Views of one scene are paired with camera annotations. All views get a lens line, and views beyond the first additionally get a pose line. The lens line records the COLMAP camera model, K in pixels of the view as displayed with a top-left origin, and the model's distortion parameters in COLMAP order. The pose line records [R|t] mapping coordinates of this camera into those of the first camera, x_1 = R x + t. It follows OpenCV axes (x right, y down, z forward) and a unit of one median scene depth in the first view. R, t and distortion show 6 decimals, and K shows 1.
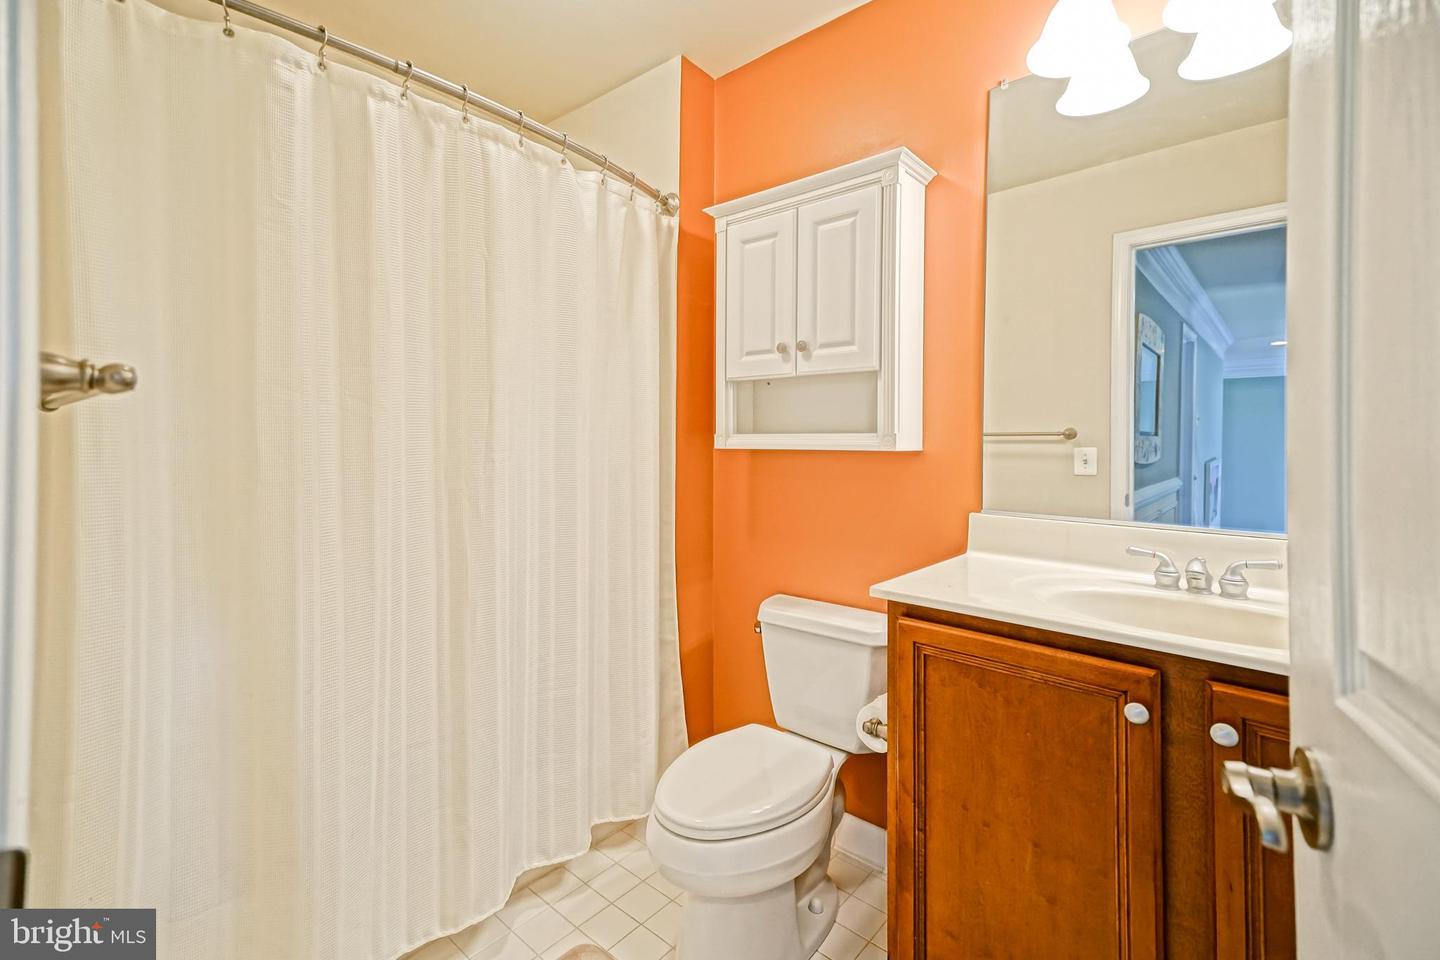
lens RADIAL K [[646.9, 0, 717.2], [0, 646.9, 438.2], [0, 0, 1]] dist [0.000641, 0.000020]
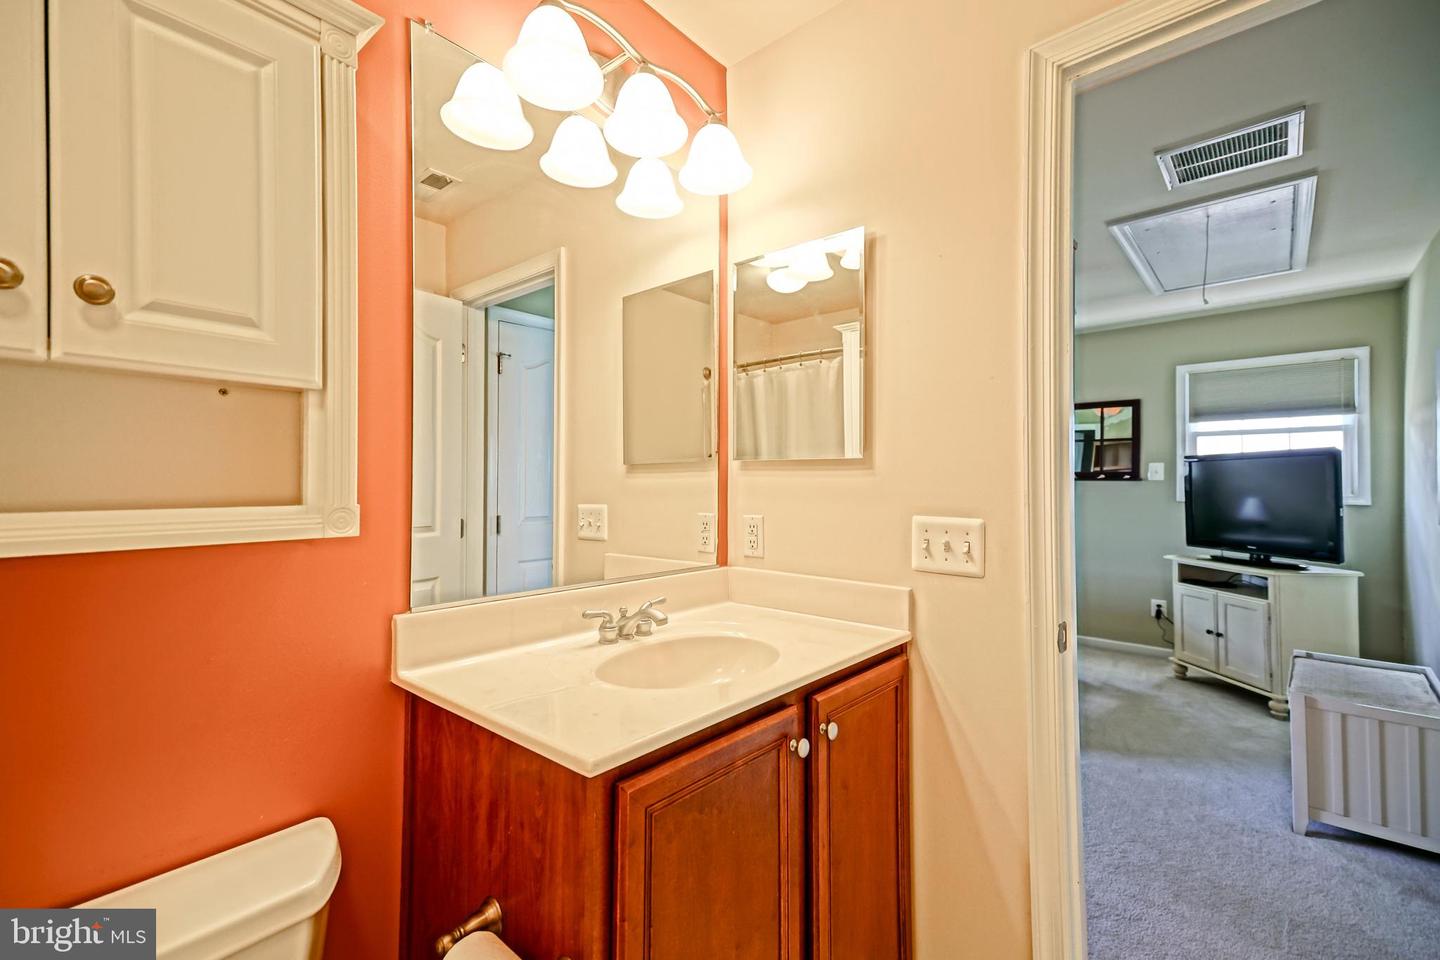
lens RADIAL K [[639.8, 0, 705.8], [0, 639.8, 472.6], [0, 0, 1]] dist [0.028633, 0.000044]
pose [[0.001178, 0.008408, 0.999964, -0.357495], [-0.003098, 0.999960, -0.008404, -0.039375], [-0.999995, -0.003088, 0.001204, 0.834473]]
